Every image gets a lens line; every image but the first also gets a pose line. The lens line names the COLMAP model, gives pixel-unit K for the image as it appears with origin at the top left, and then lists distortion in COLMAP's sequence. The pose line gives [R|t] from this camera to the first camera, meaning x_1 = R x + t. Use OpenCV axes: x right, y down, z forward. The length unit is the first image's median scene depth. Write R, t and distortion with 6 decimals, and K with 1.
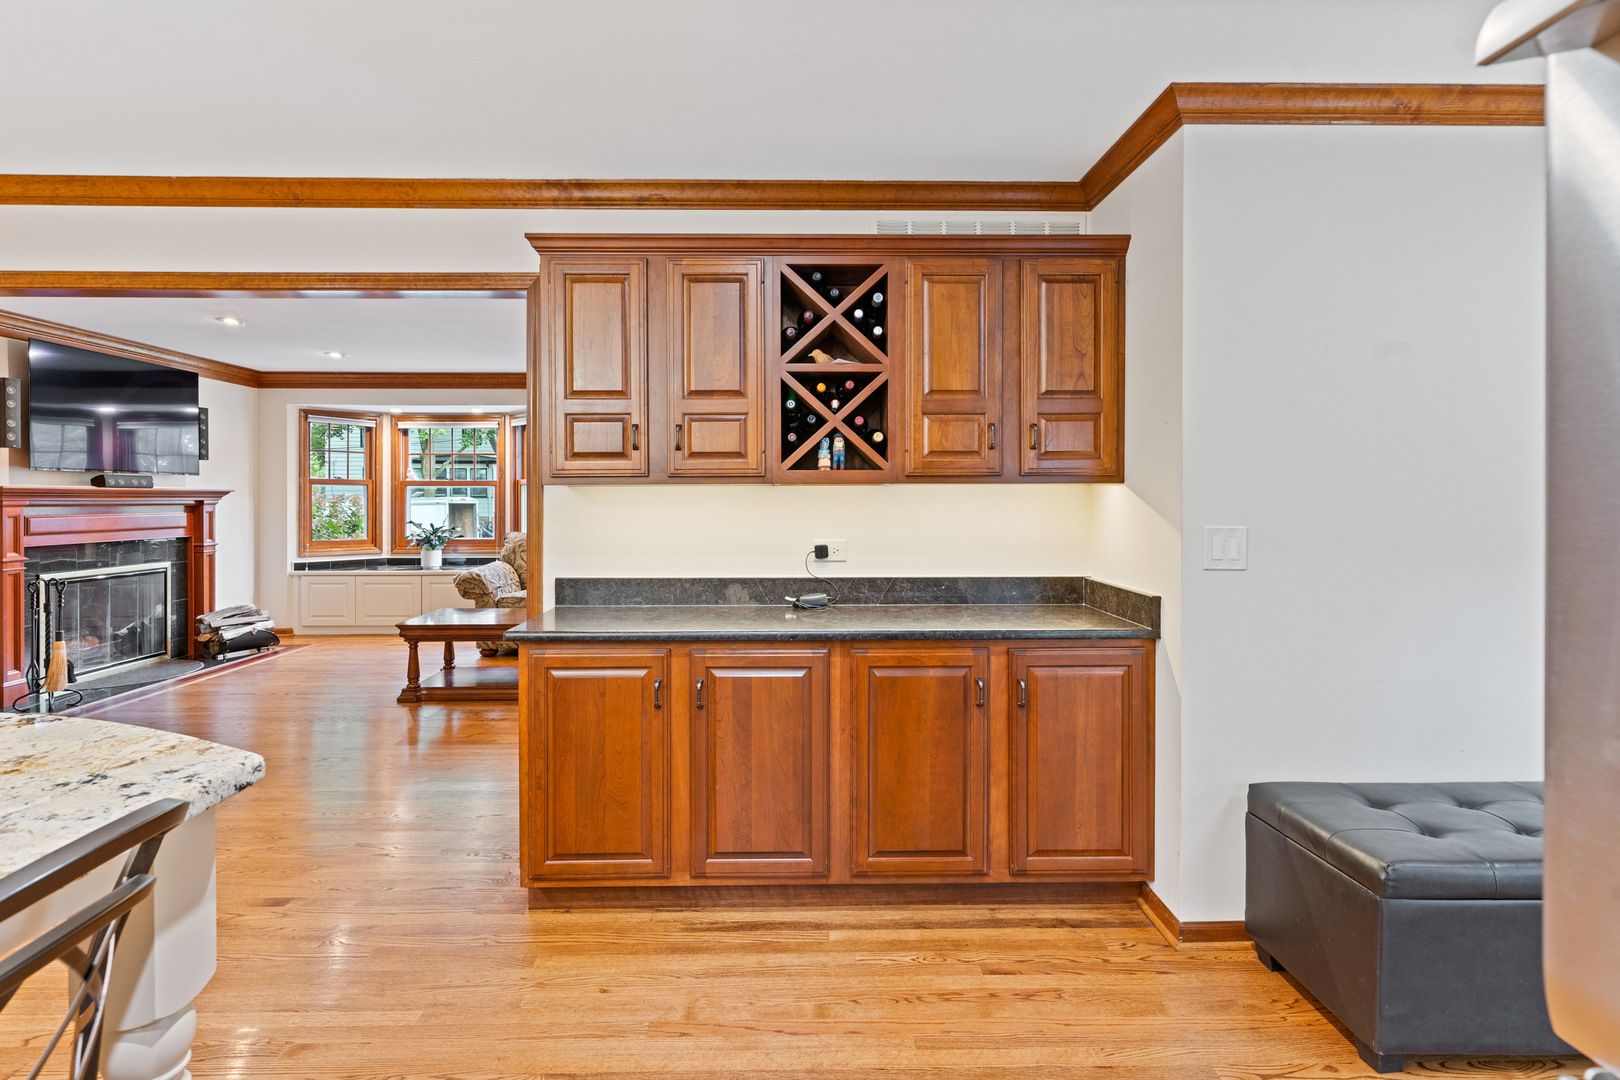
lens RADIAL K [[791.2, 0, 799.1], [0, 791.2, 498.0], [0, 0, 1]] dist [0.001255, -0.000651]
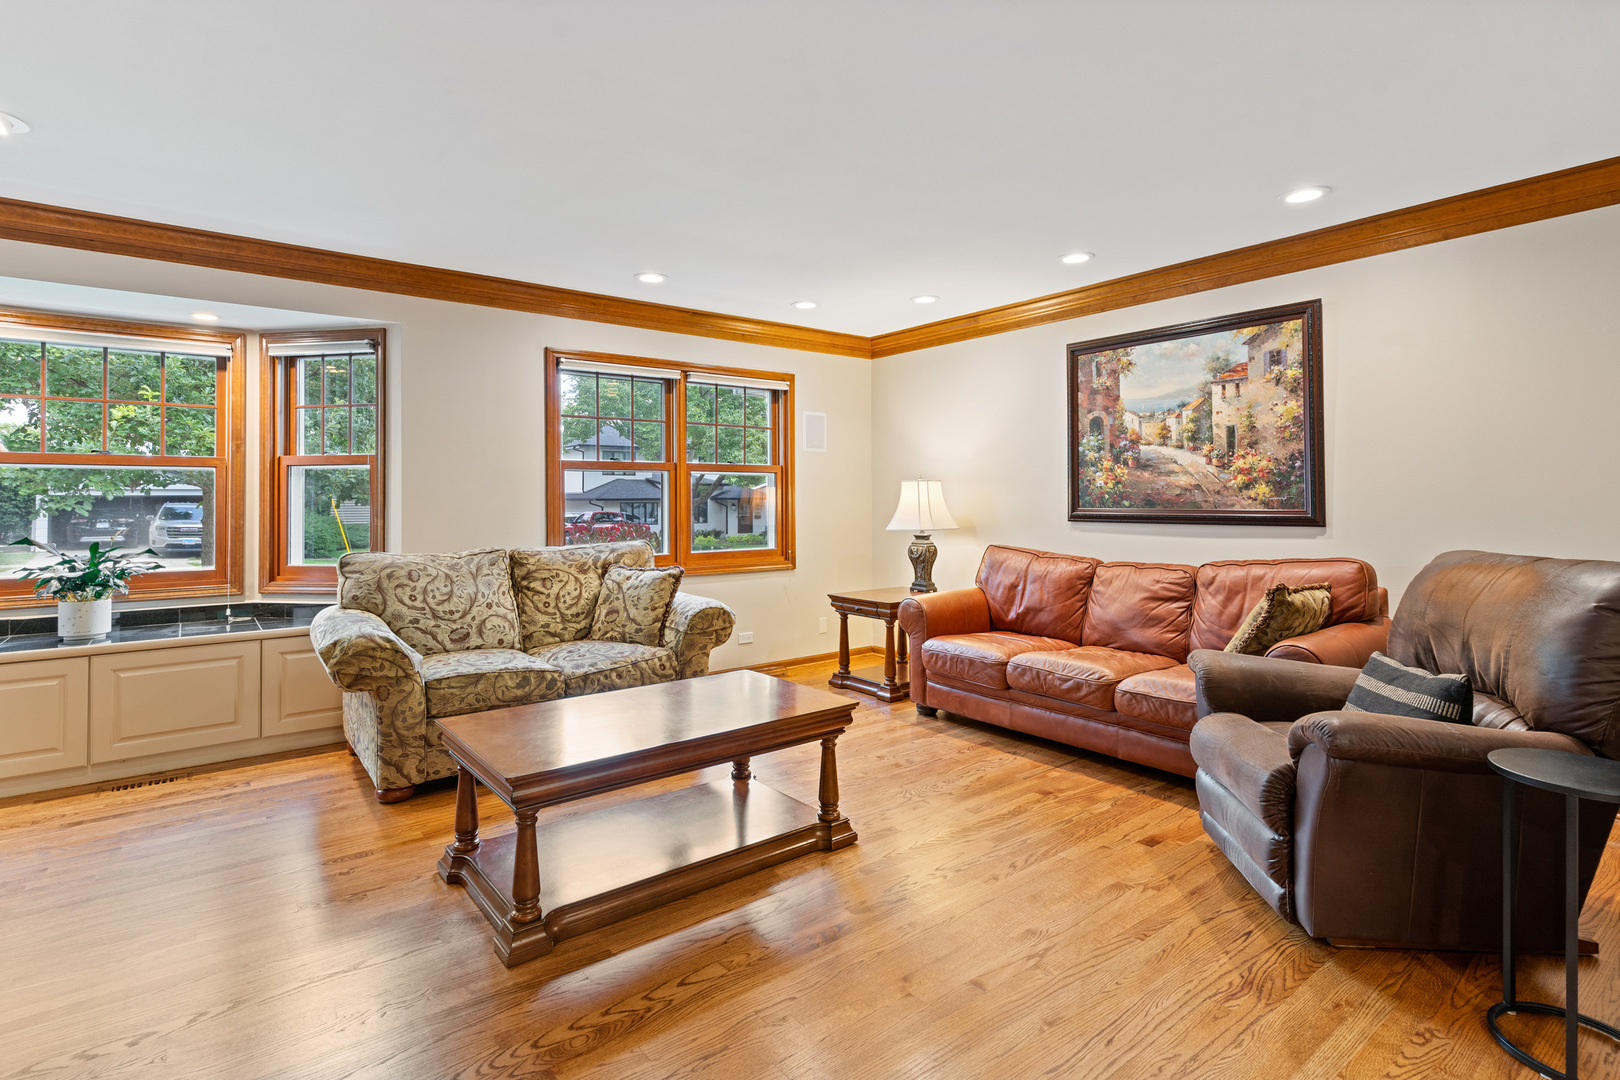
lens RADIAL K [[791.2, 0, 815.3], [0, 791.2, 485.5], [0, 0, 1]] dist [0.001255, -0.000651]
pose [[0.793833, 0.008508, 0.608076, -0.465987], [0.005849, 0.999749, -0.021624, 0.012822], [-0.608108, 0.020723, 0.793584, 0.418090]]
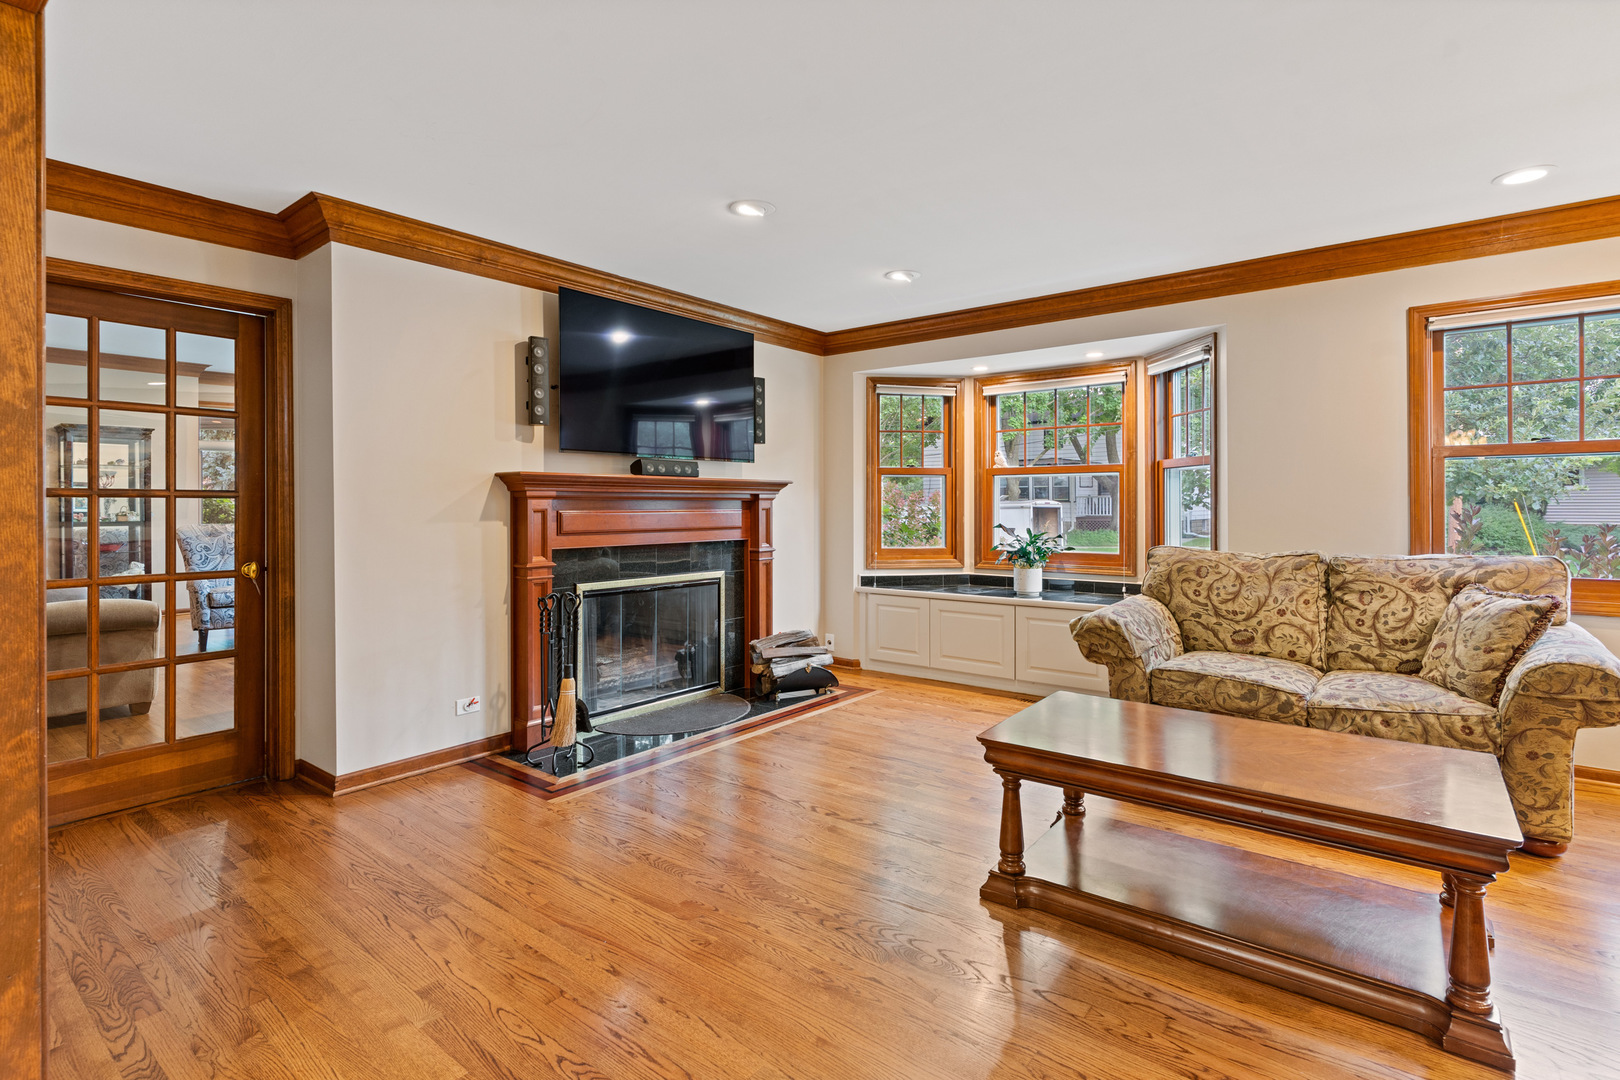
lens RADIAL K [[791.2, 0, 815.0], [0, 791.2, 506.0], [0, 0, 1]] dist [0.001255, -0.000651]
pose [[0.777152, -0.000630, -0.629313, -0.206205], [0.002390, 0.999995, 0.001950, 0.013065], [0.629309, -0.003020, 0.777149, 0.410693]]
